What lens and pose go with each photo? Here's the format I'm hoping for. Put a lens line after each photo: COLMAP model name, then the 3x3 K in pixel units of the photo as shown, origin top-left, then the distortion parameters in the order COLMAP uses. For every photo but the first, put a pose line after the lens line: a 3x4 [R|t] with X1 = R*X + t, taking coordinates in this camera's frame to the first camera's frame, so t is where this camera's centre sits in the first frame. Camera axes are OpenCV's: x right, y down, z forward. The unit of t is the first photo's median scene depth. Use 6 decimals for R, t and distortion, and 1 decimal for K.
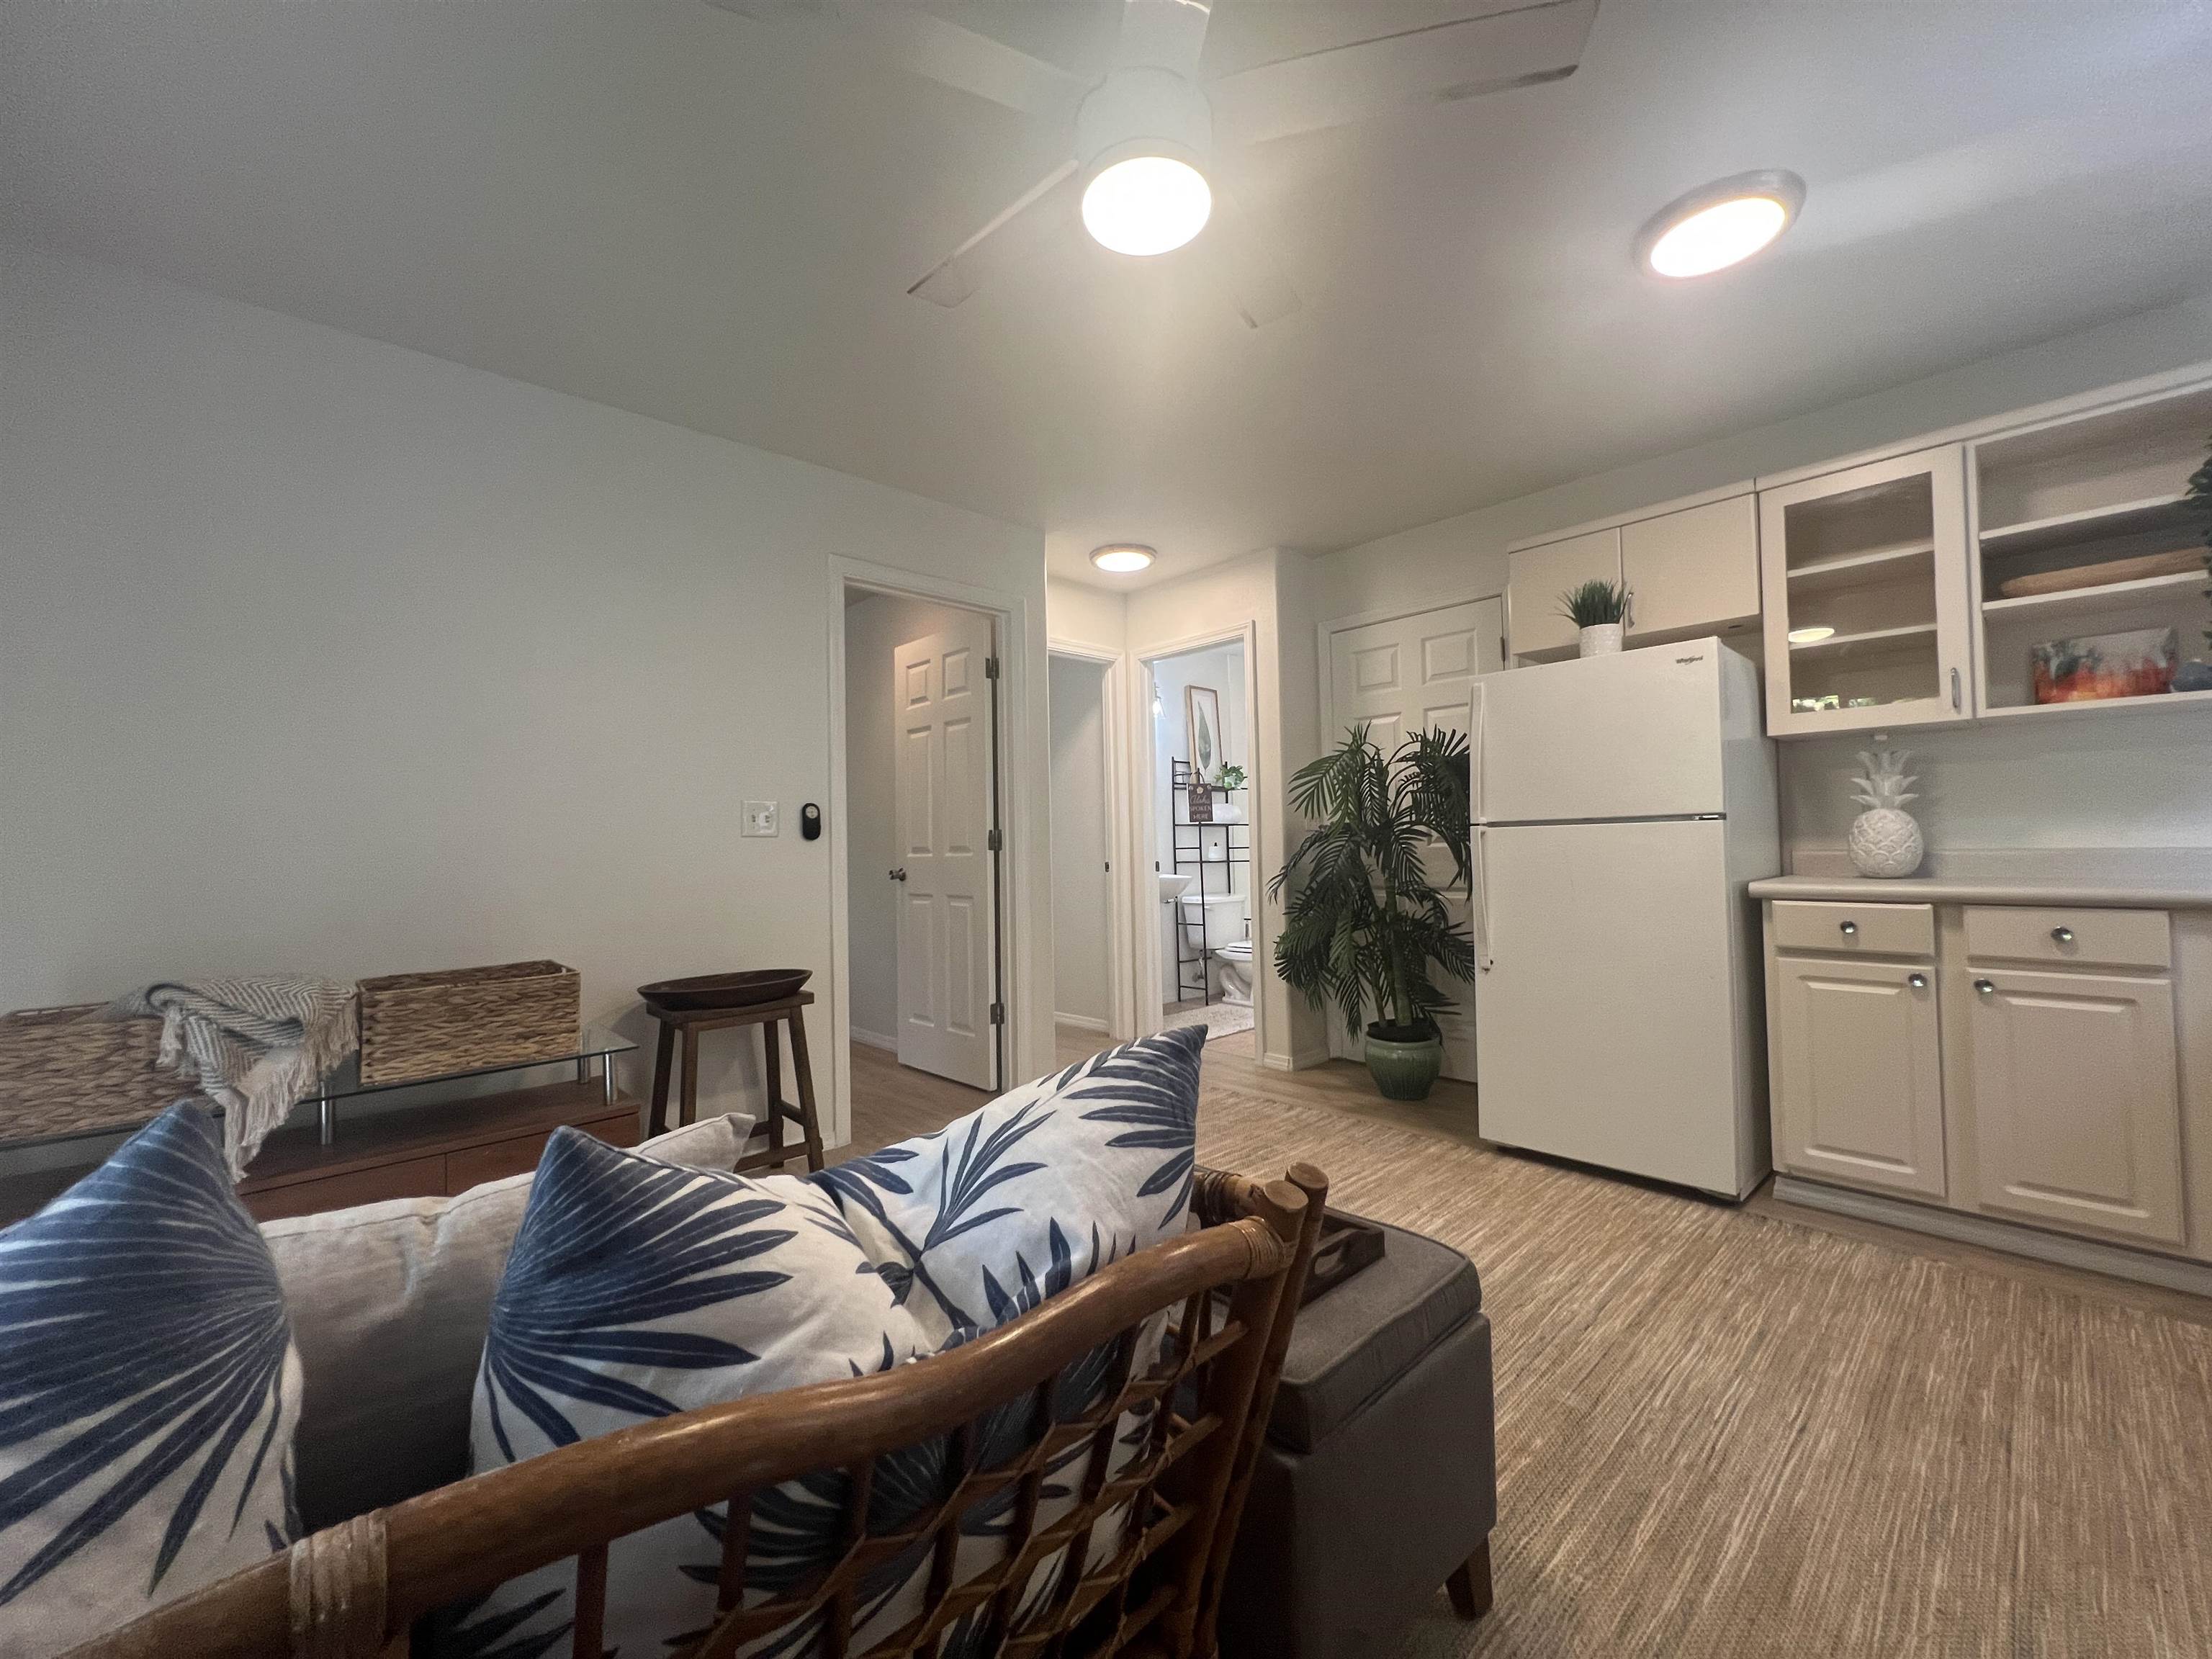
lens RADIAL K [[875.4, 0, 1106.0], [0, 875.4, 829.5], [0, 0, 1]] dist [0.000064, 0.000040]
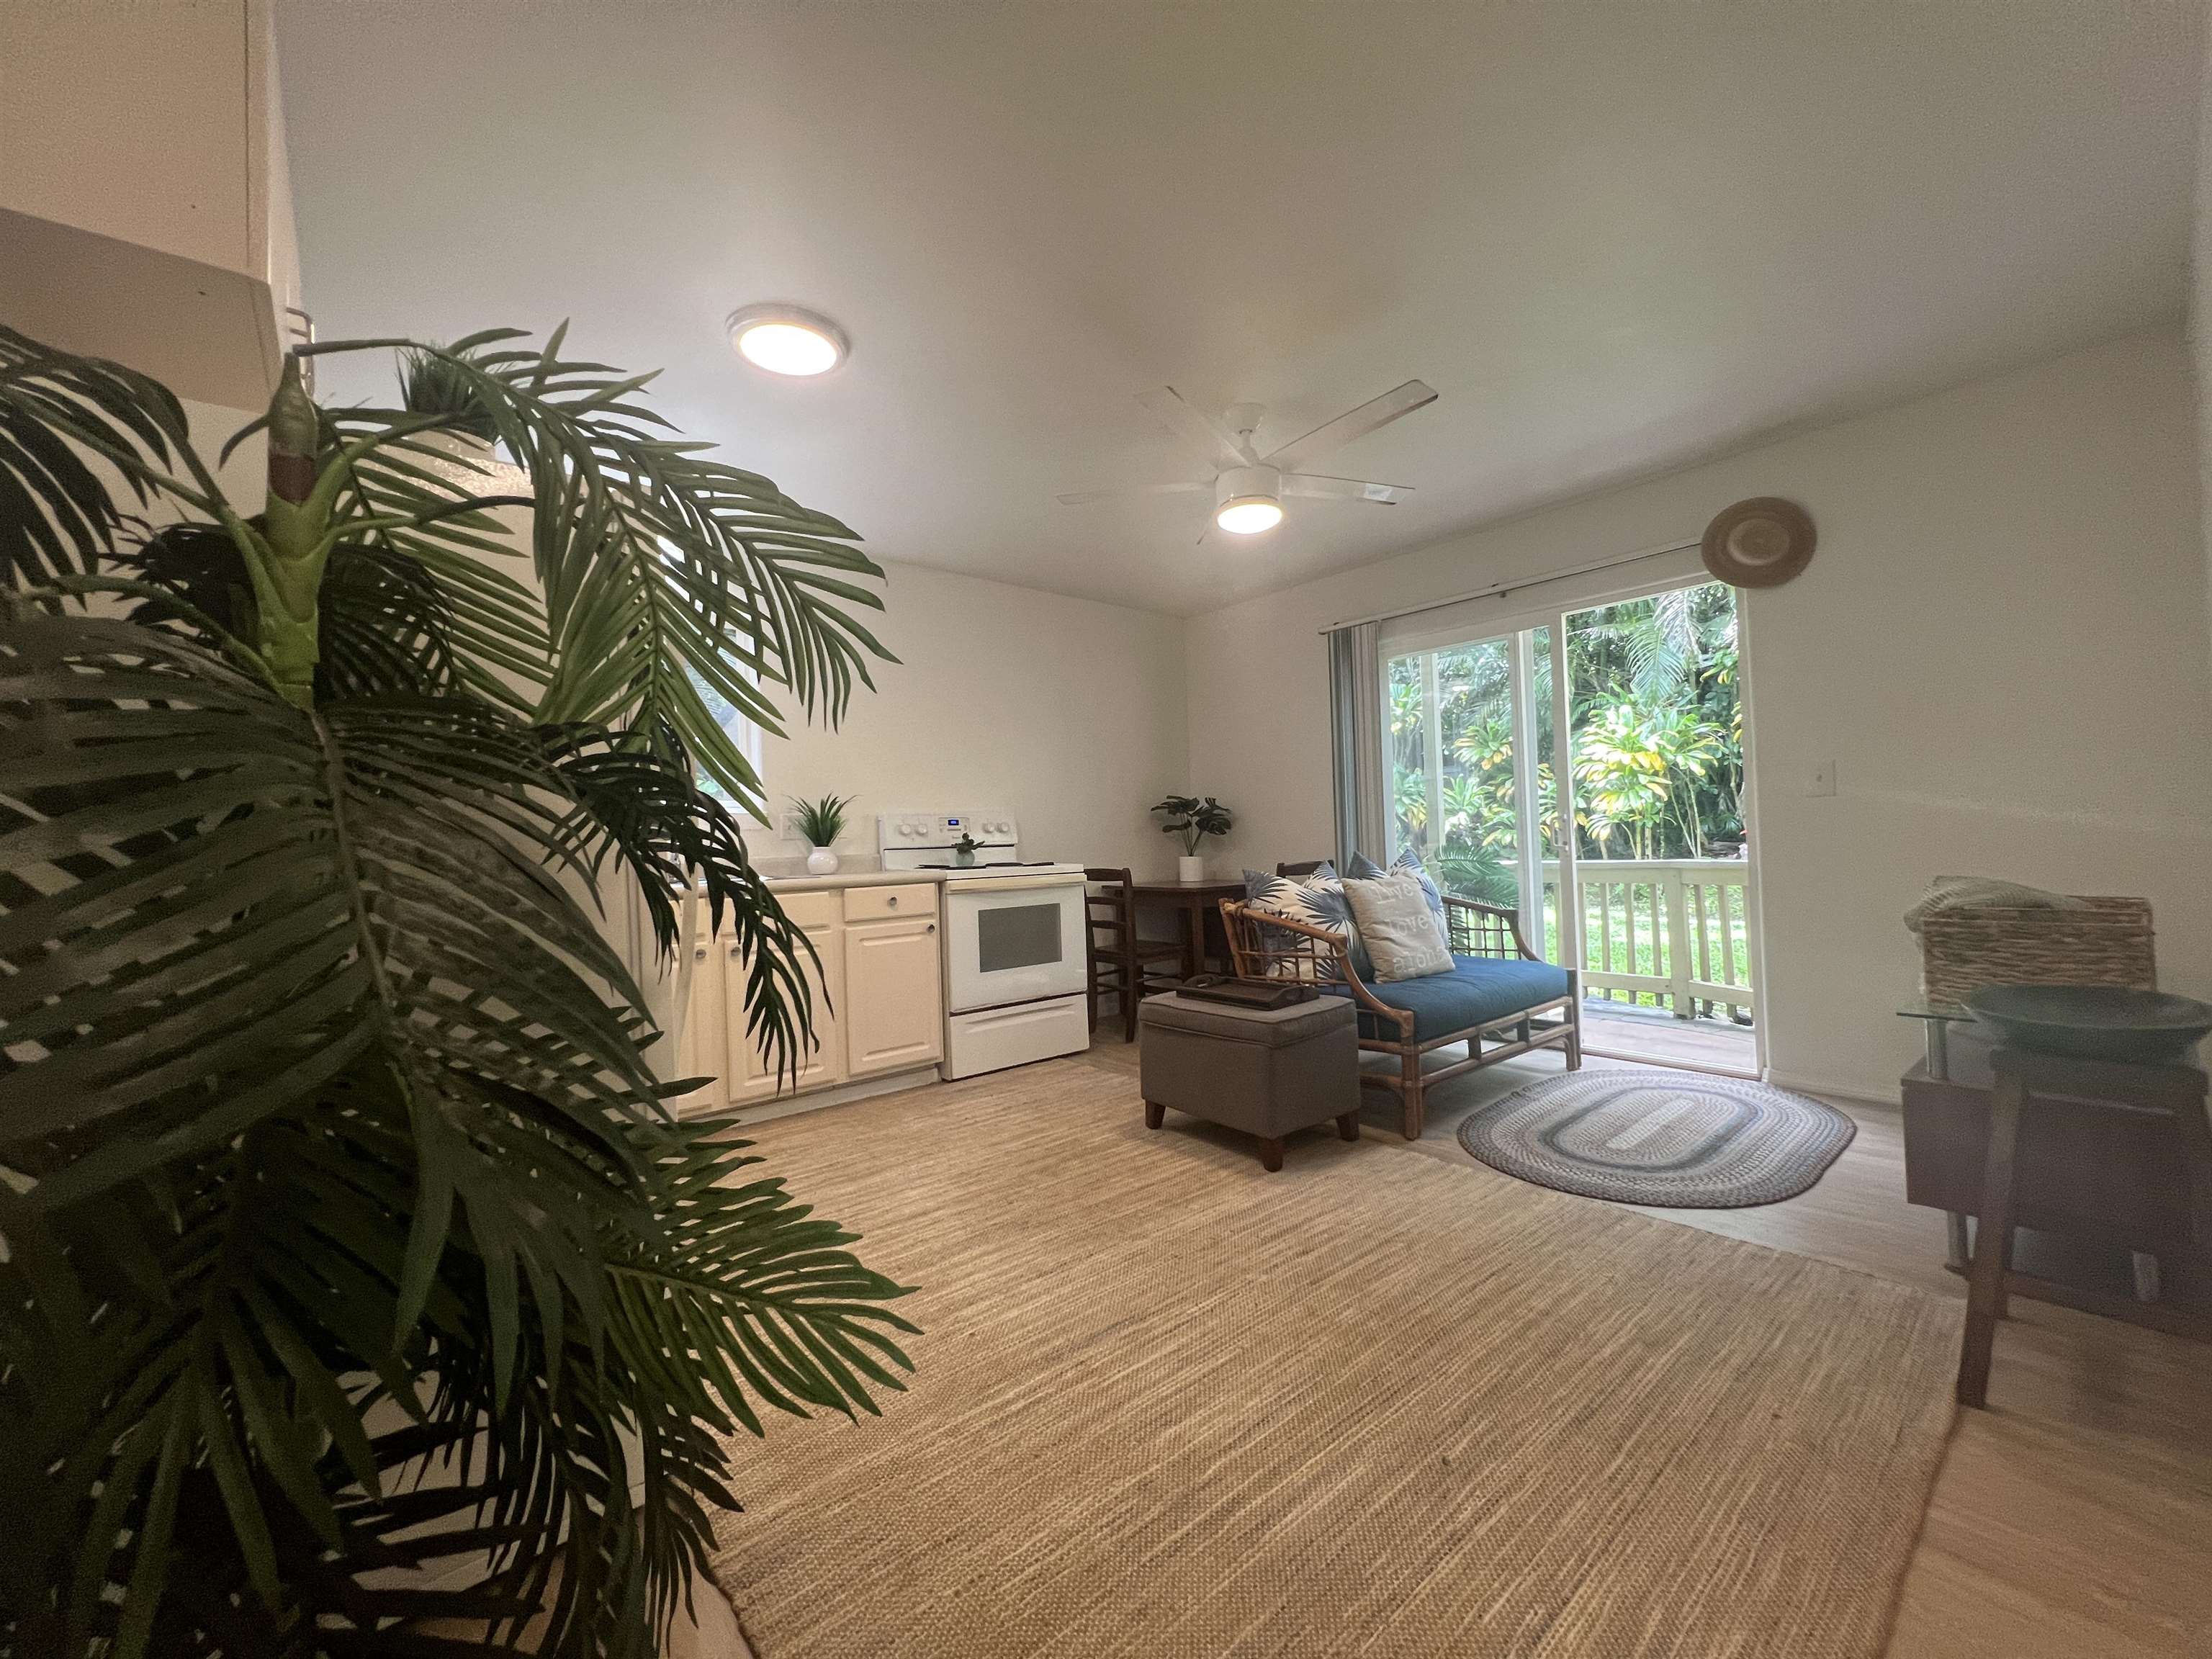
lens RADIAL K [[901.5, 0, 1106.0], [0, 901.5, 829.5], [0, 0, 1]] dist [0.001256, 0.000373]
pose [[-0.998179, 0.047626, 0.037015, 0.189027], [0.045724, 0.997669, -0.050646, 0.064041], [-0.039341, -0.048861, -0.998030, 1.619528]]
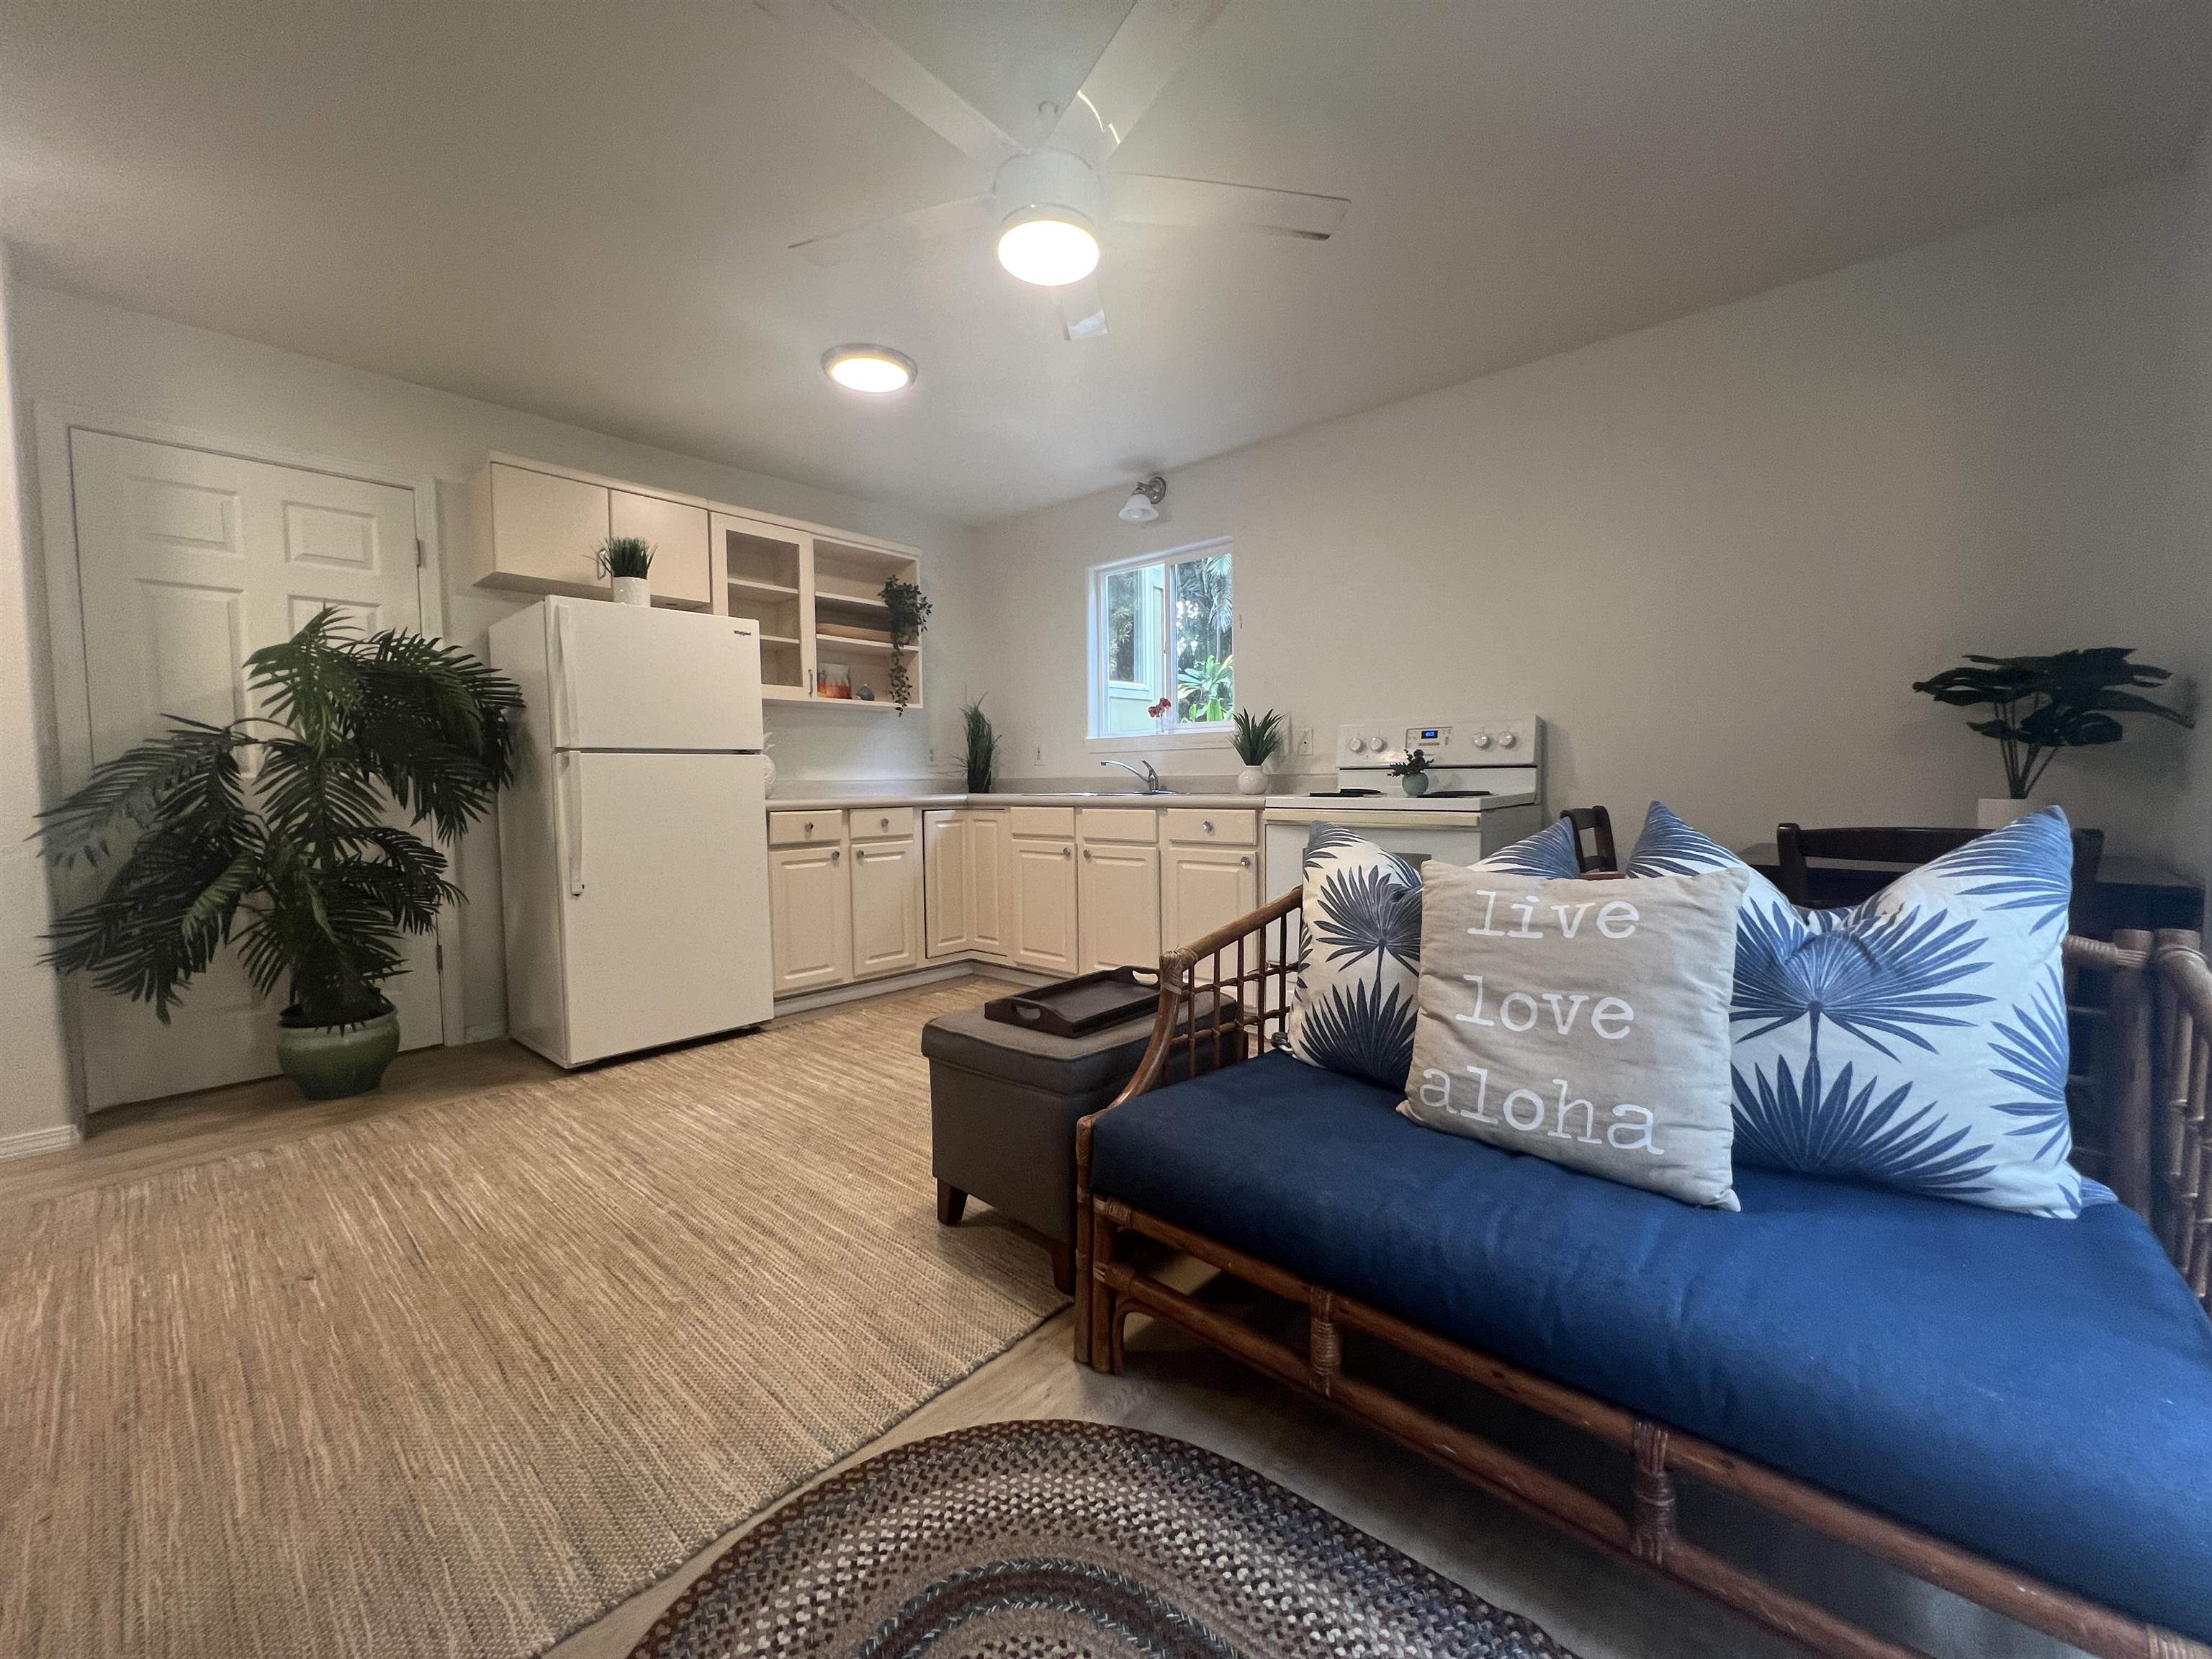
lens RADIAL K [[875.4, 0, 1106.0], [0, 875.4, 829.5], [0, 0, 1]] dist [0.000064, 0.000040]
pose [[-0.076063, -0.040263, 0.996290, -0.669210], [-0.008617, 0.999174, 0.039722, 0.042877], [-0.997066, -0.005564, -0.076348, 0.517033]]
